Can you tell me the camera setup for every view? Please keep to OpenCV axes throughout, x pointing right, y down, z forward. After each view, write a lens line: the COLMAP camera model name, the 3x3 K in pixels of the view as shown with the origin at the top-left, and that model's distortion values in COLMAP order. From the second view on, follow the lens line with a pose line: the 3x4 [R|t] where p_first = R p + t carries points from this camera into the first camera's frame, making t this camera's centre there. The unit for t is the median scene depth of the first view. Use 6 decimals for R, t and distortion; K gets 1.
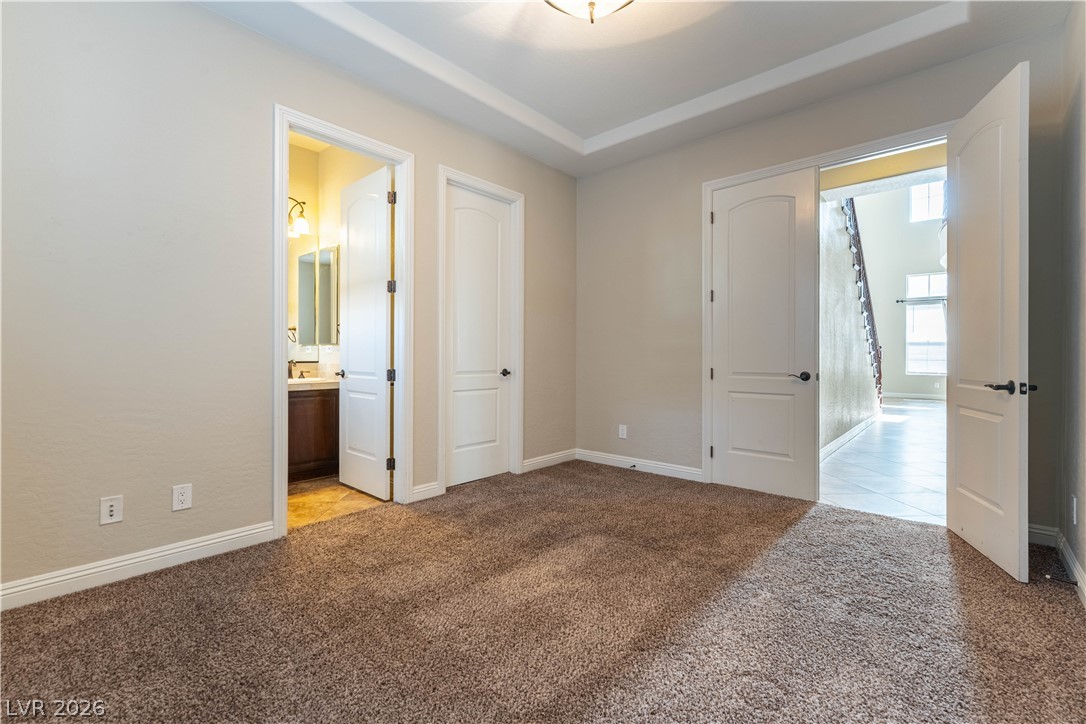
lens RADIAL K [[469.0, 0, 547.1], [0, 469.0, 358.4], [0, 0, 1]] dist [0.000893, -0.000036]
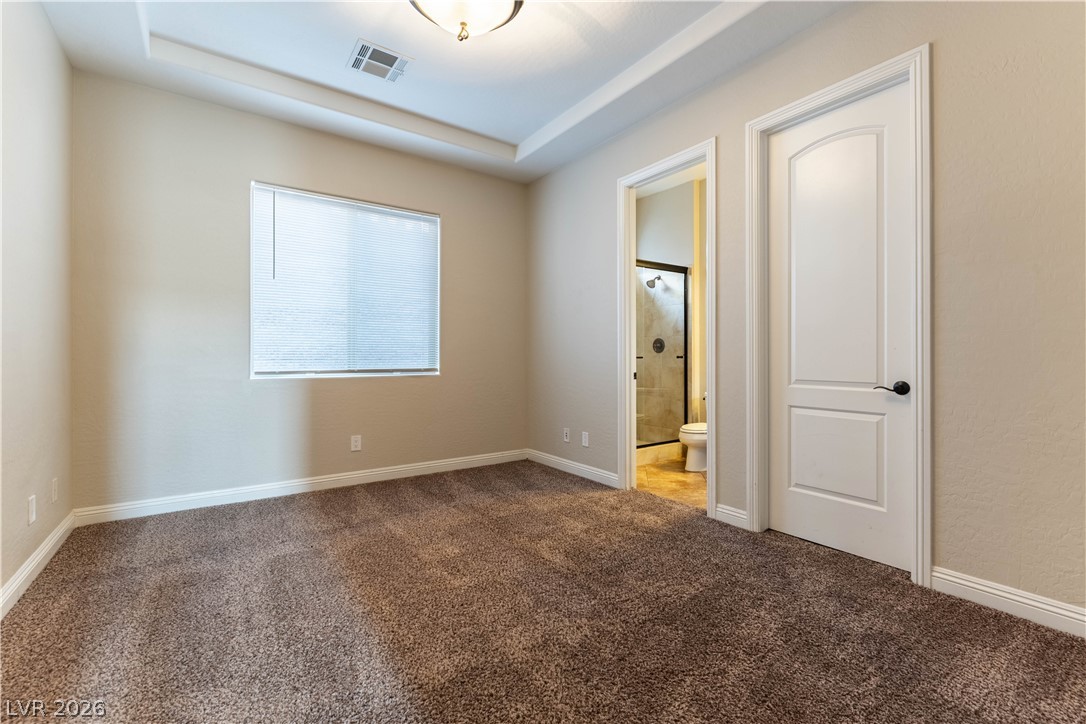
lens RADIAL K [[469.0, 0, 547.1], [0, 469.0, 358.4], [0, 0, 1]] dist [0.000893, -0.000036]
pose [[-0.227801, 0.004145, -0.973699, 0.667720], [0.000971, 0.999991, 0.004030, -0.009517], [0.973707, -0.000027, -0.227803, 0.884236]]
